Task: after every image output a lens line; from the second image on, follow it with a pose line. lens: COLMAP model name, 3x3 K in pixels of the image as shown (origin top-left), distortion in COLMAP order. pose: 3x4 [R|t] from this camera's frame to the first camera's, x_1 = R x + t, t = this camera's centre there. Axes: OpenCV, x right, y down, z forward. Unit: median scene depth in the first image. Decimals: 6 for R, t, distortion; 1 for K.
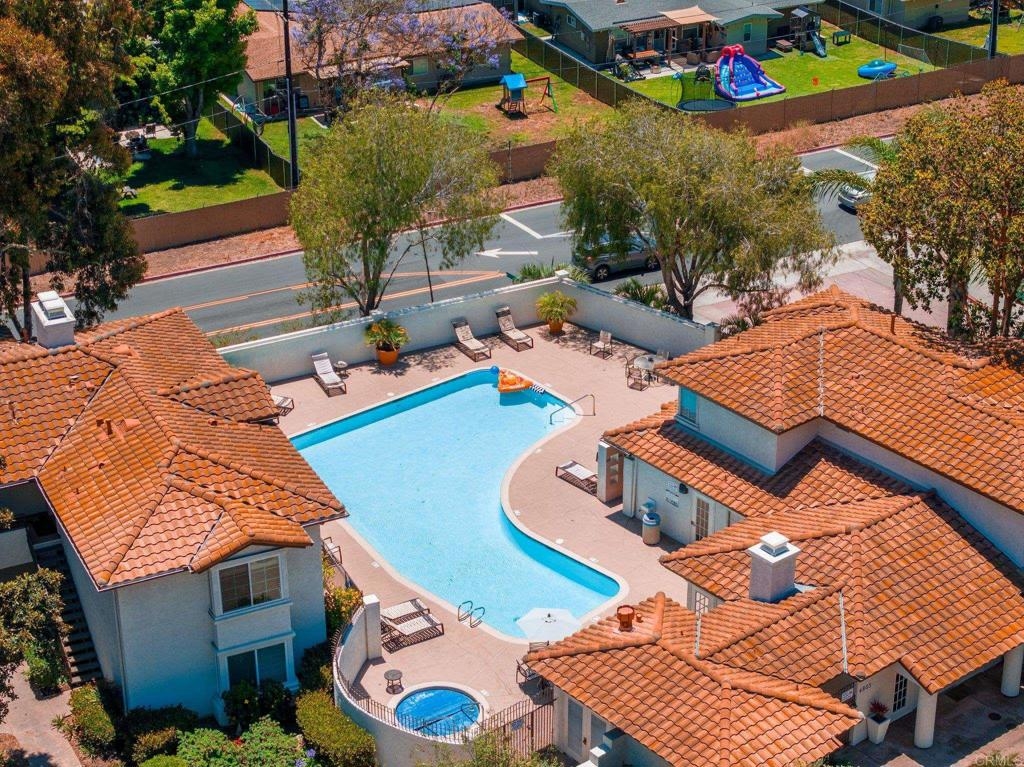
lens RADIAL K [[2078.7, 0, 510.6], [0, 2078.7, 381.2], [0, 0, 1]] dist [-0.011291, 0.000000]
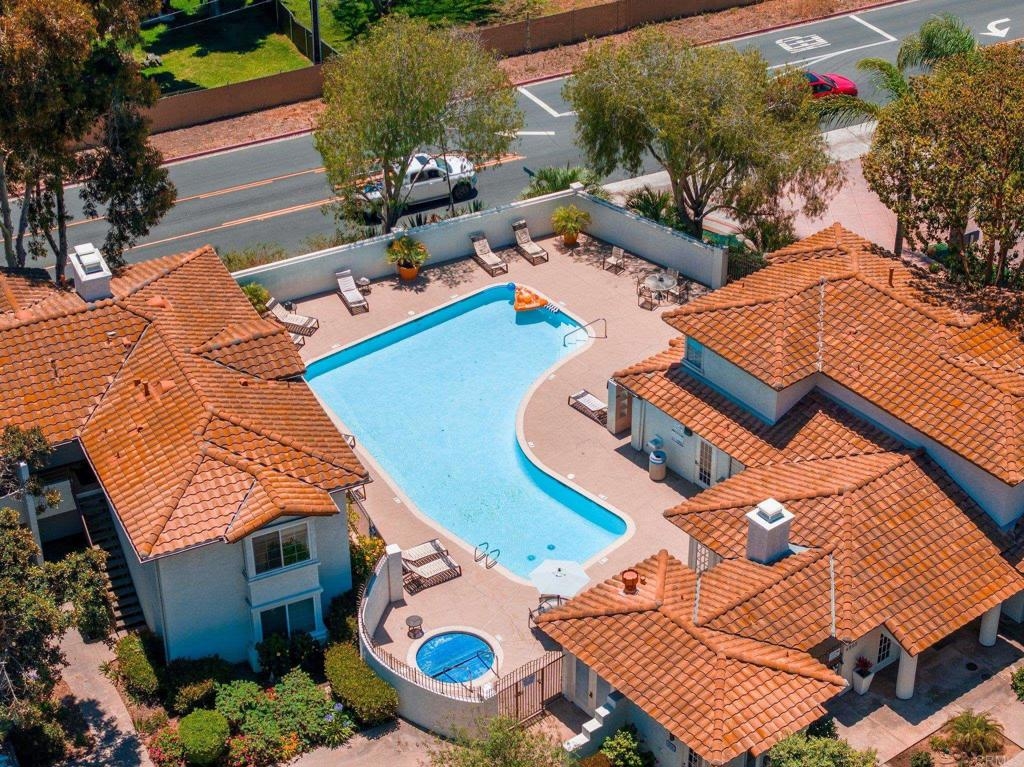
lens RADIAL K [[2078.7, 0, 513.6], [0, 2078.7, 386.4], [0, 0, 1]] dist [-0.011291, 0.000000]
pose [[0.999952, 0.005800, -0.007885, 0.002730], [-0.004737, 0.991663, 0.128768, -0.115059], [0.008566, -0.128724, 0.991643, -0.050071]]
